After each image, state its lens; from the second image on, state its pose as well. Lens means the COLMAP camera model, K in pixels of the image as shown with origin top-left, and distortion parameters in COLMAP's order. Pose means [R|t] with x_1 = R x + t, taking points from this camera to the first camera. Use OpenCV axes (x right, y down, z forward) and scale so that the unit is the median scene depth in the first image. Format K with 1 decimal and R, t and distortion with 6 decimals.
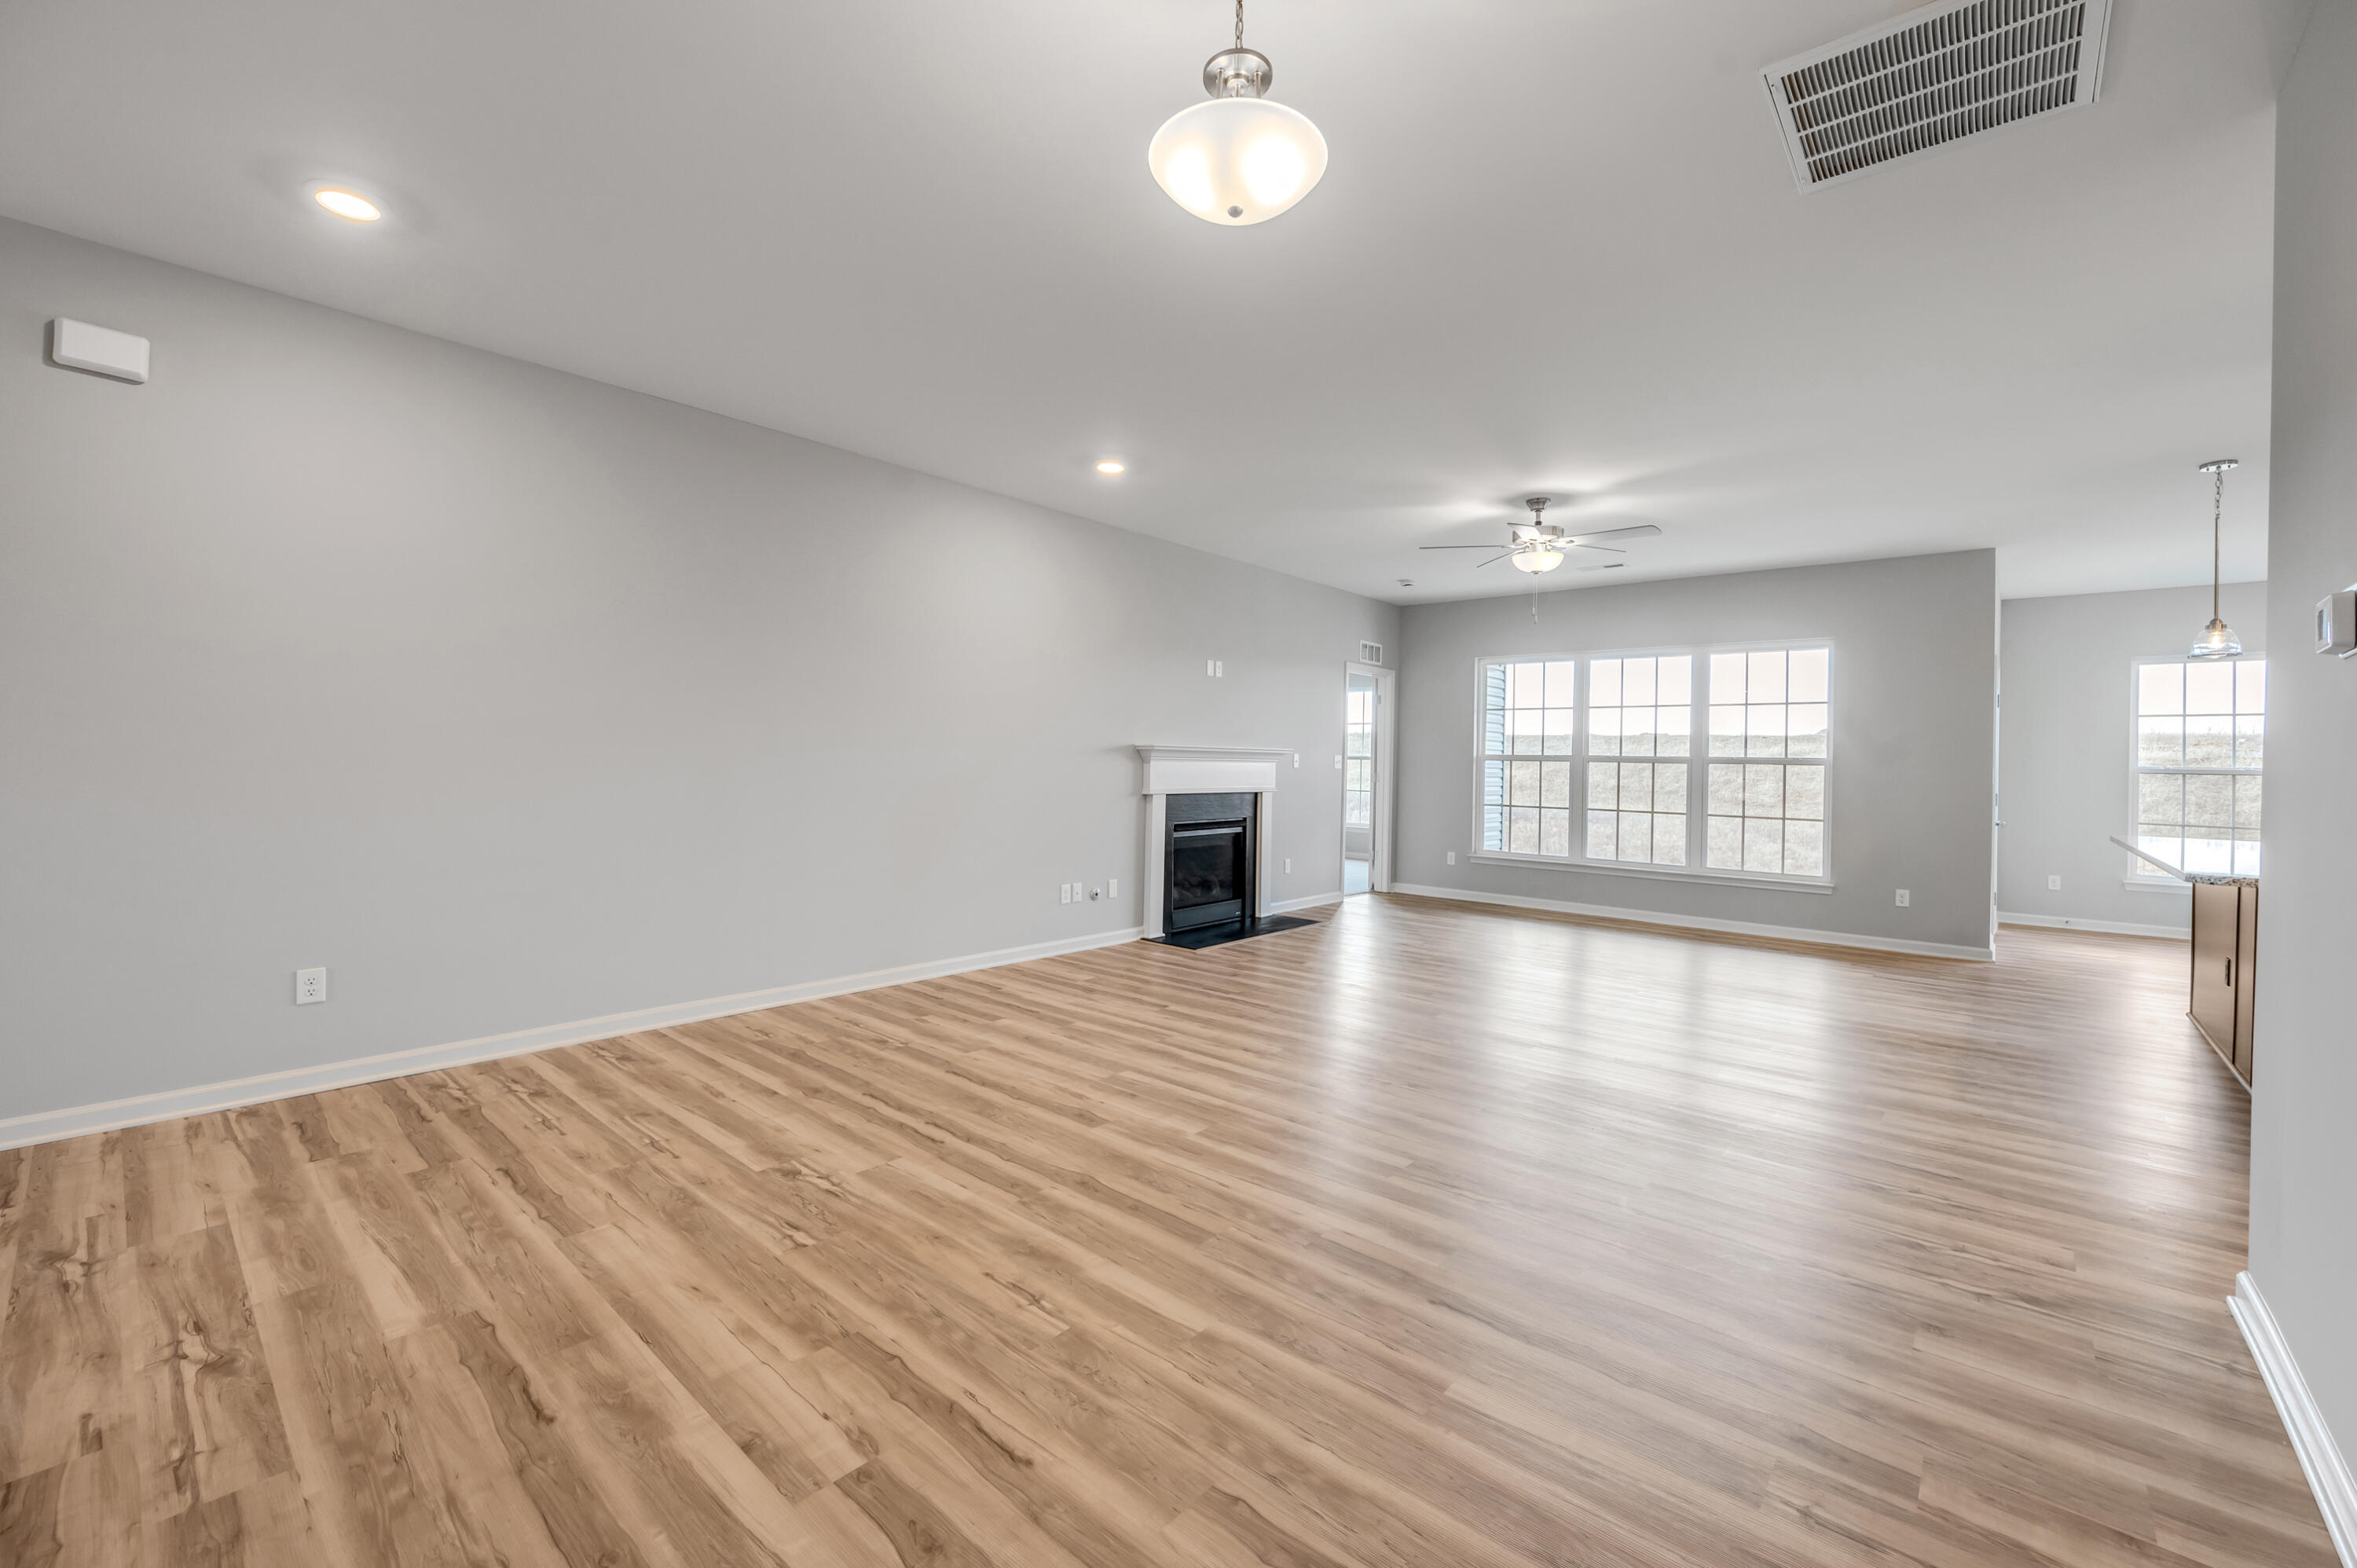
lens RADIAL K [[955.0, 0, 1168.1], [0, 955.0, 767.9], [0, 0, 1]] dist [-0.006002, 0.000357]
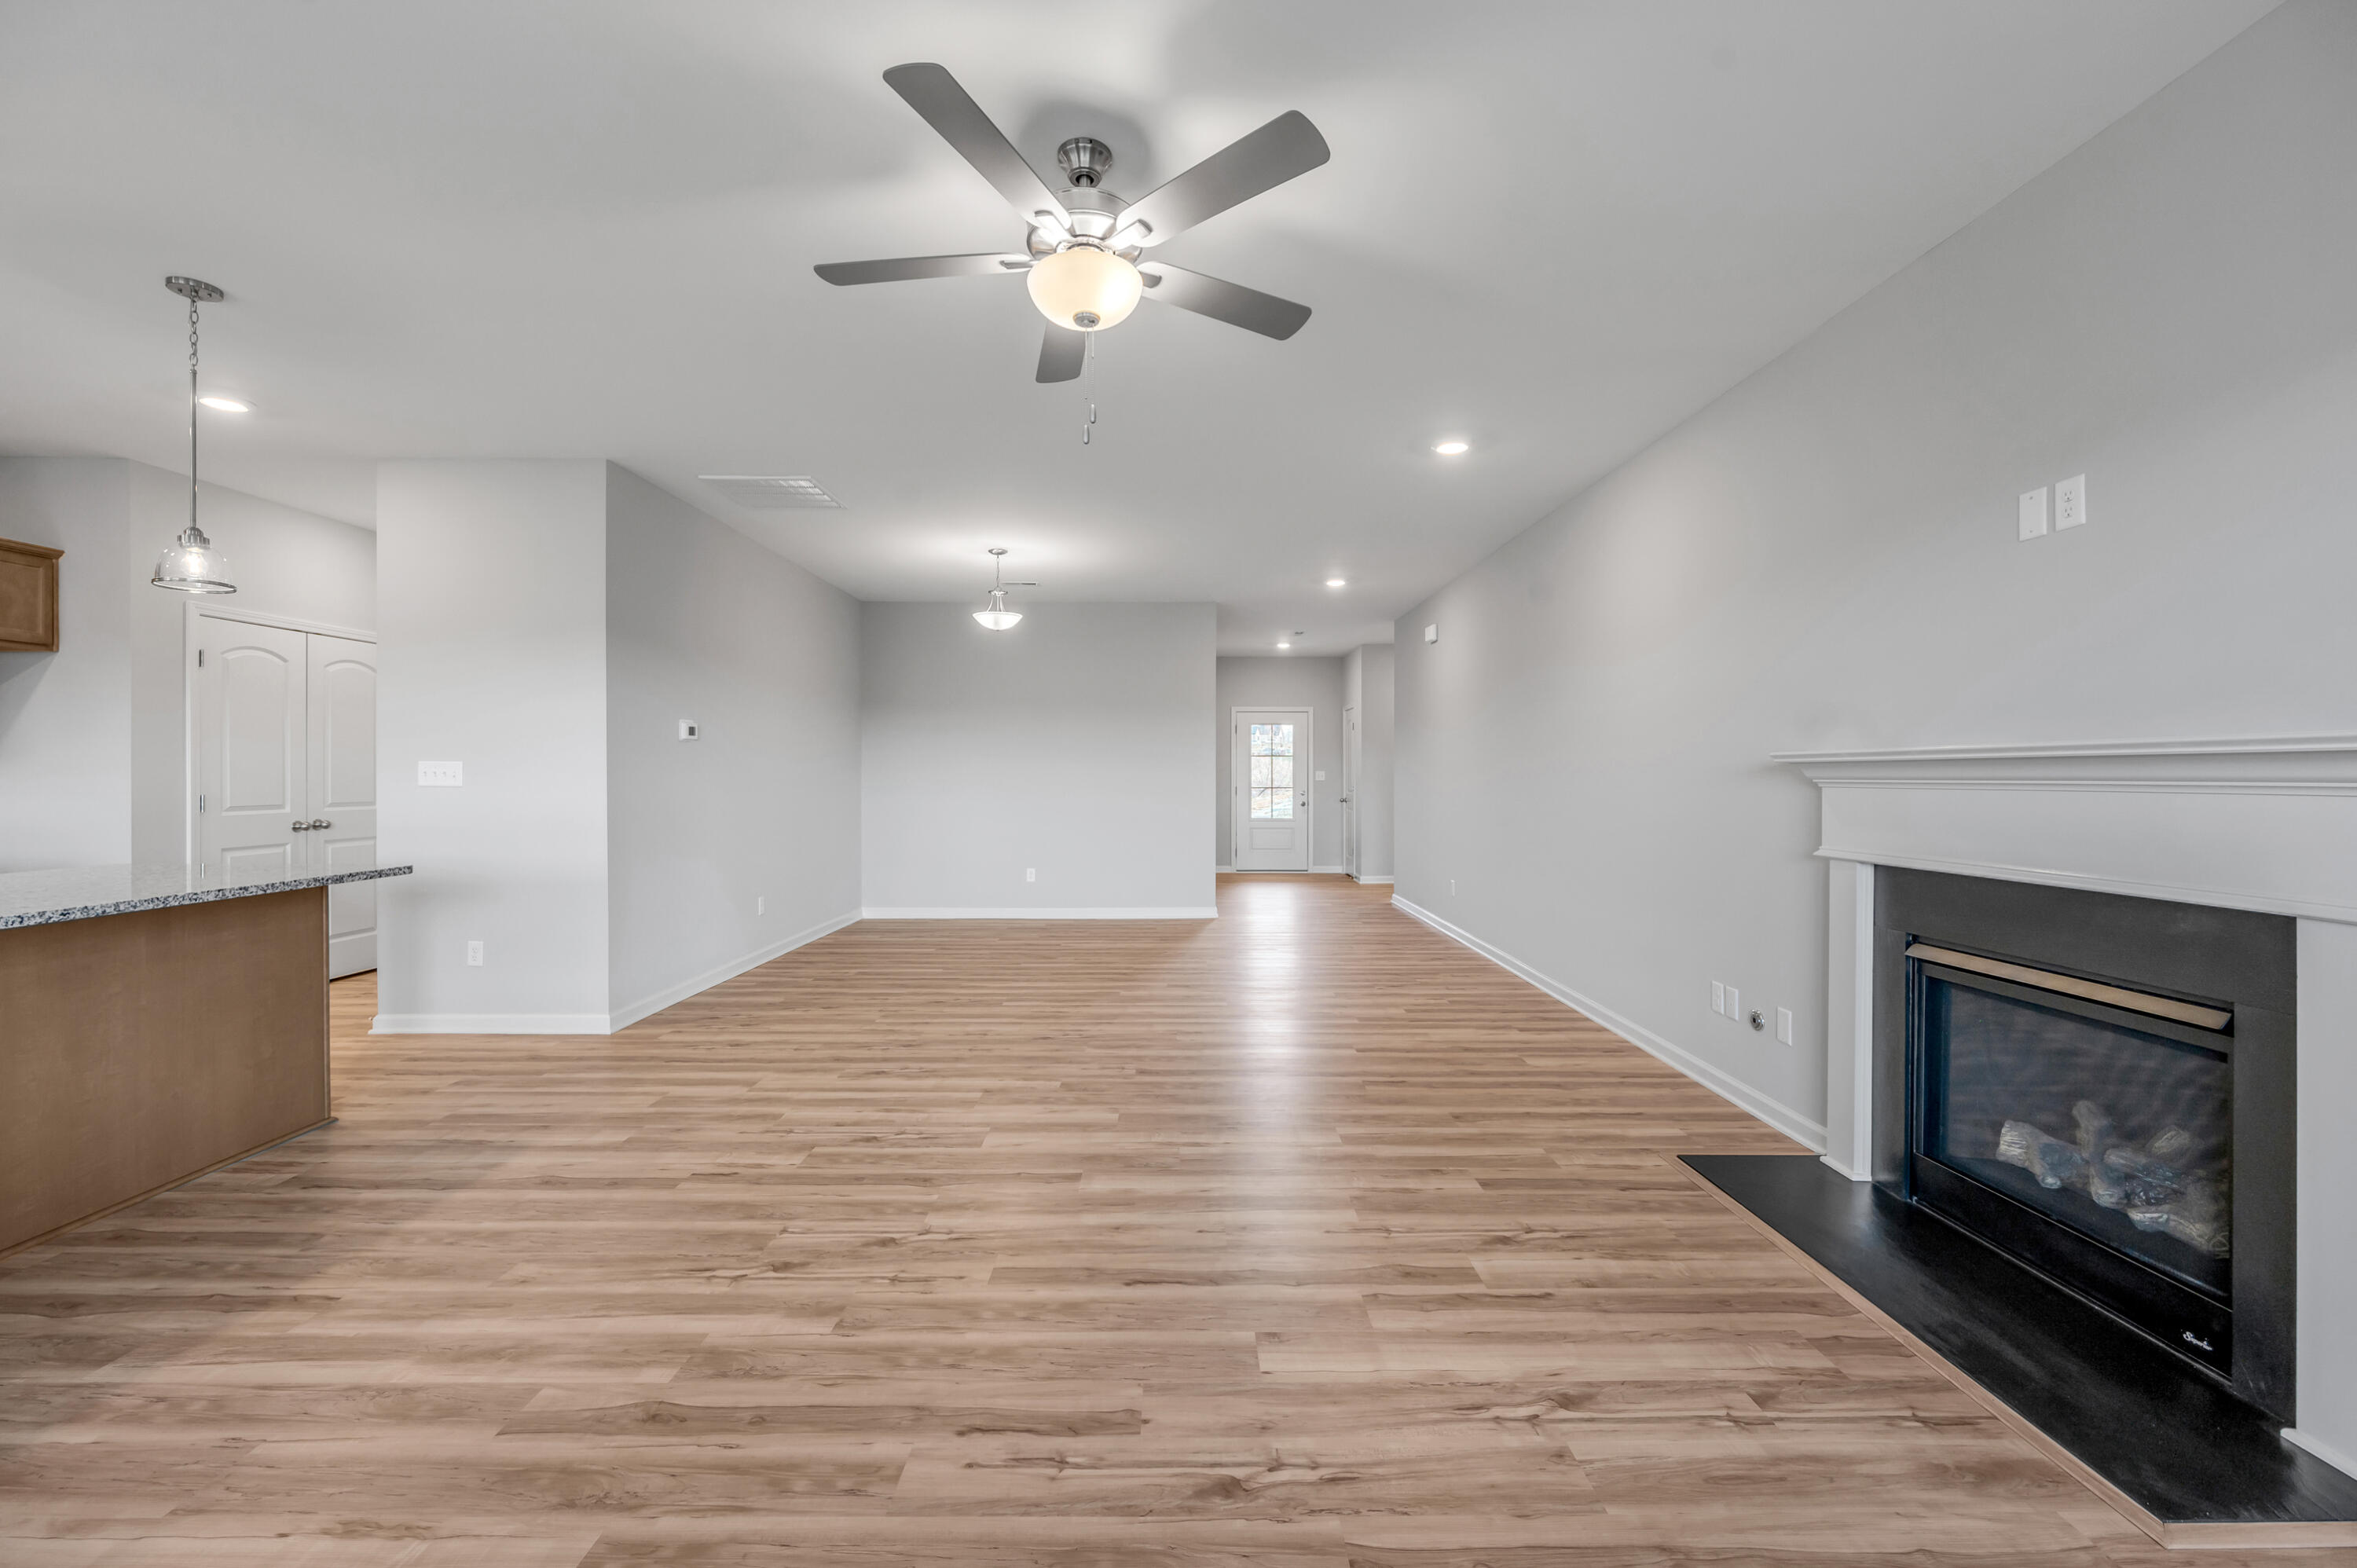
lens RADIAL K [[955.0, 0, 1177.8], [0, 955.0, 779.8], [0, 0, 1]] dist [-0.006002, 0.000357]
pose [[-0.737877, -0.016011, -0.674746, 1.114612], [-0.020353, 0.999792, -0.001466, -0.007559], [0.674629, 0.012652, -0.738049, 2.343791]]
